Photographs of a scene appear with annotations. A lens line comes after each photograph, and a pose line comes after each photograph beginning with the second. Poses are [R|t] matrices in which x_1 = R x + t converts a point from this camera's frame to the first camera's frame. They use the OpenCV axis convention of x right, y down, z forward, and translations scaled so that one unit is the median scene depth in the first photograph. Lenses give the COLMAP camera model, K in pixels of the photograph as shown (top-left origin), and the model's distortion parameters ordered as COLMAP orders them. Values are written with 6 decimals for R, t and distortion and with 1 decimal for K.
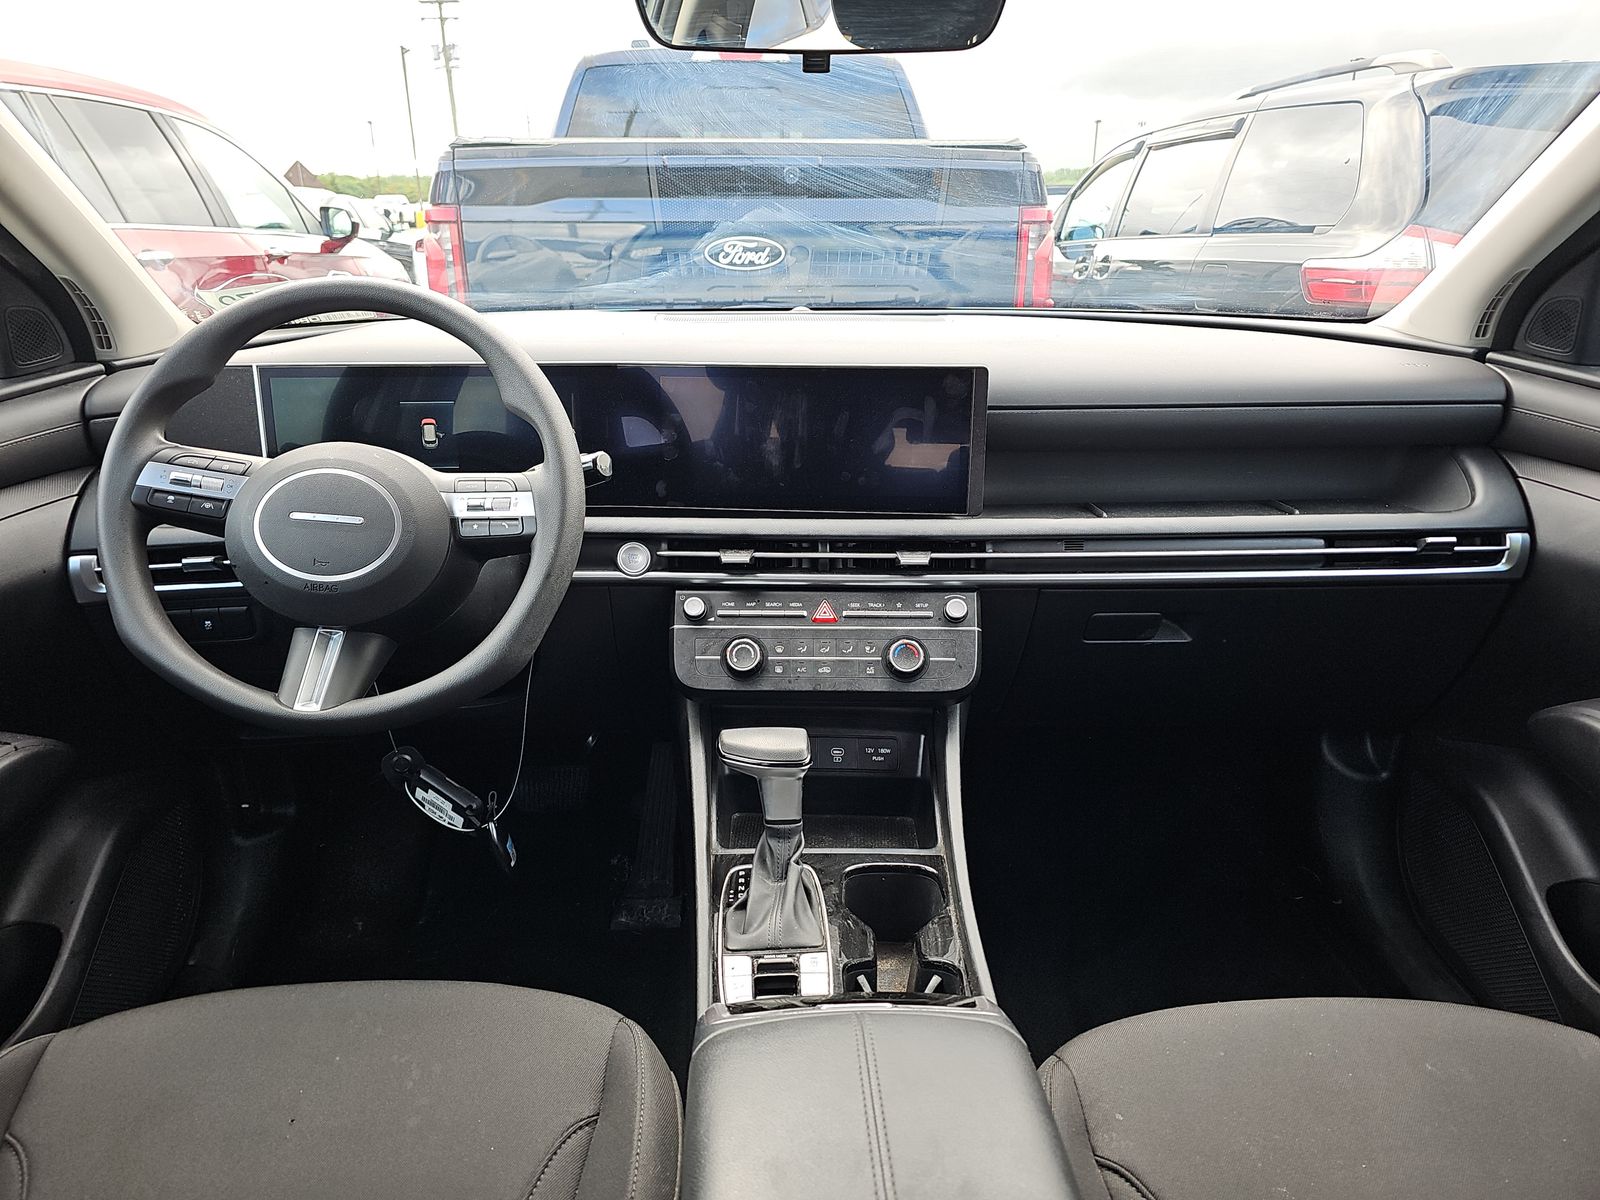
lens RADIAL K [[1037.7, 0, 802.0], [0, 1037.7, 601.3], [0, 0, 1]] dist [0.002694, -0.007333]
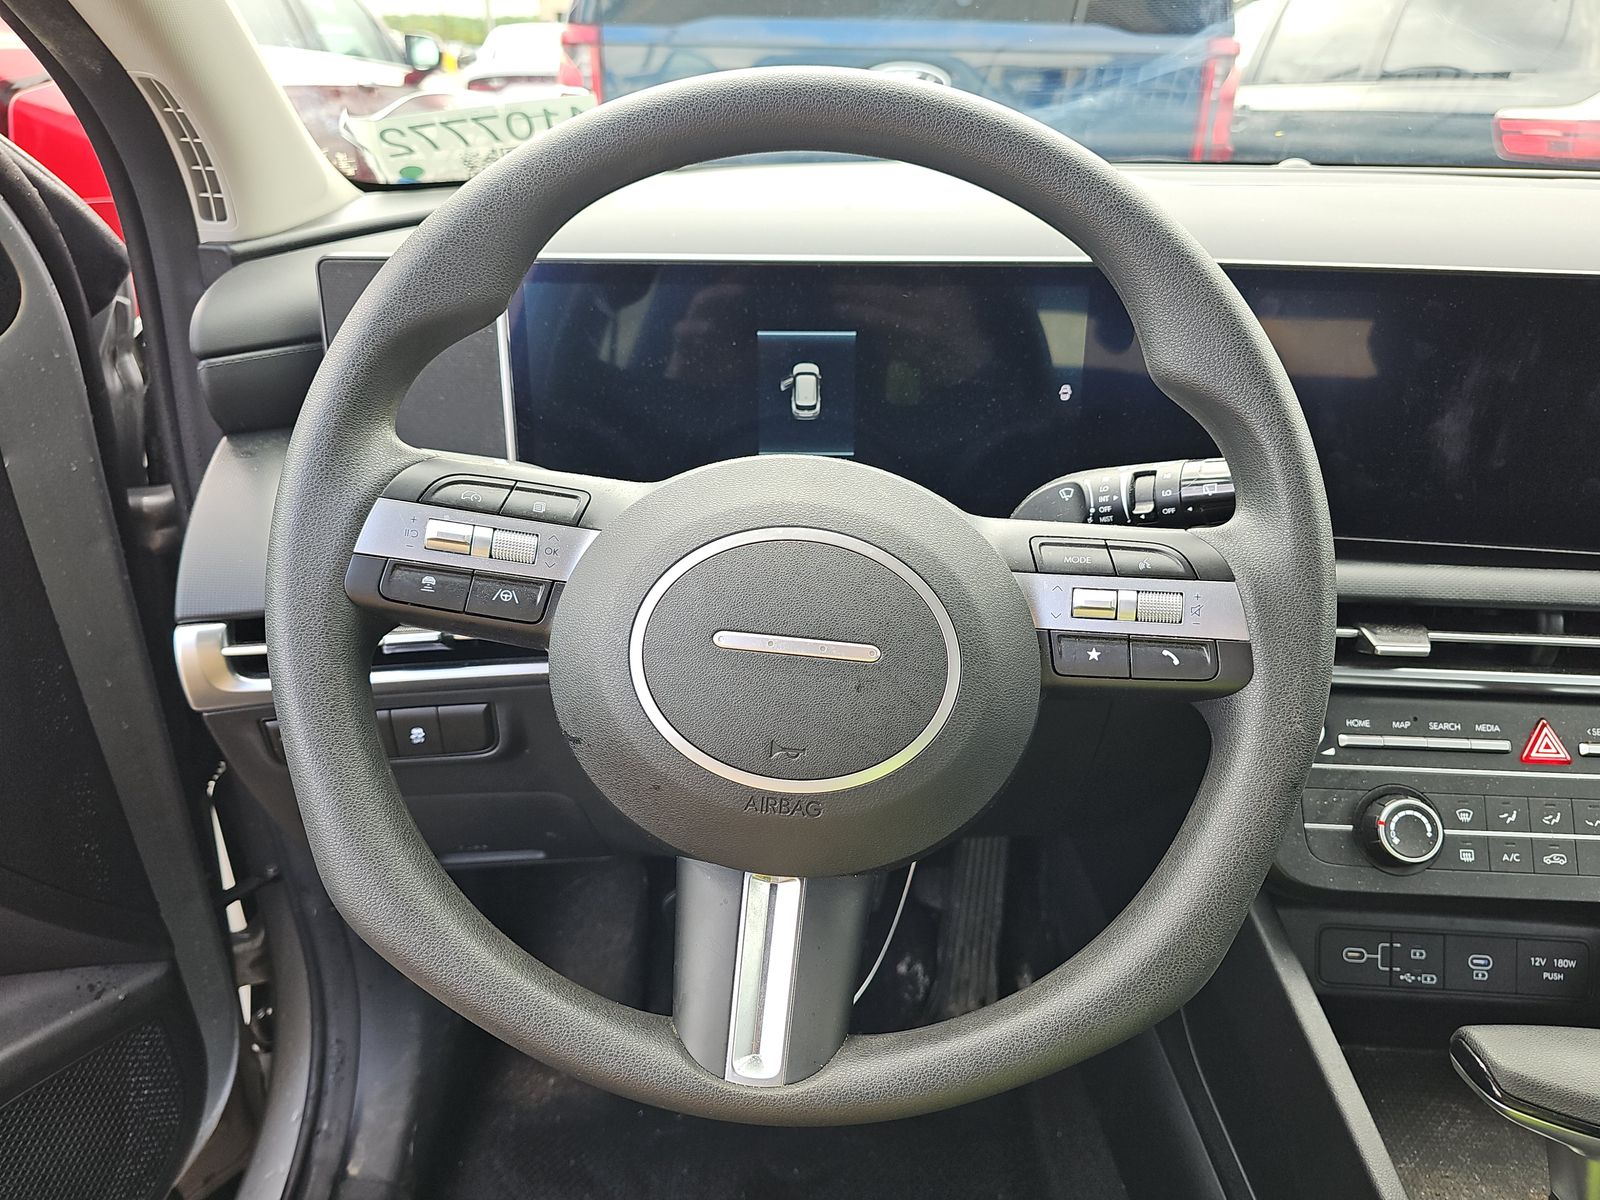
lens RADIAL K [[1037.7, 0, 759.7], [0, 1037.7, 600.8], [0, 0, 1]] dist [0.002694, -0.007333]
pose [[0.998393, 0.027733, -0.049422, -0.434026], [-0.021686, 0.992665, 0.118939, -0.143366], [0.052358, -0.117676, 0.991671, 0.552401]]
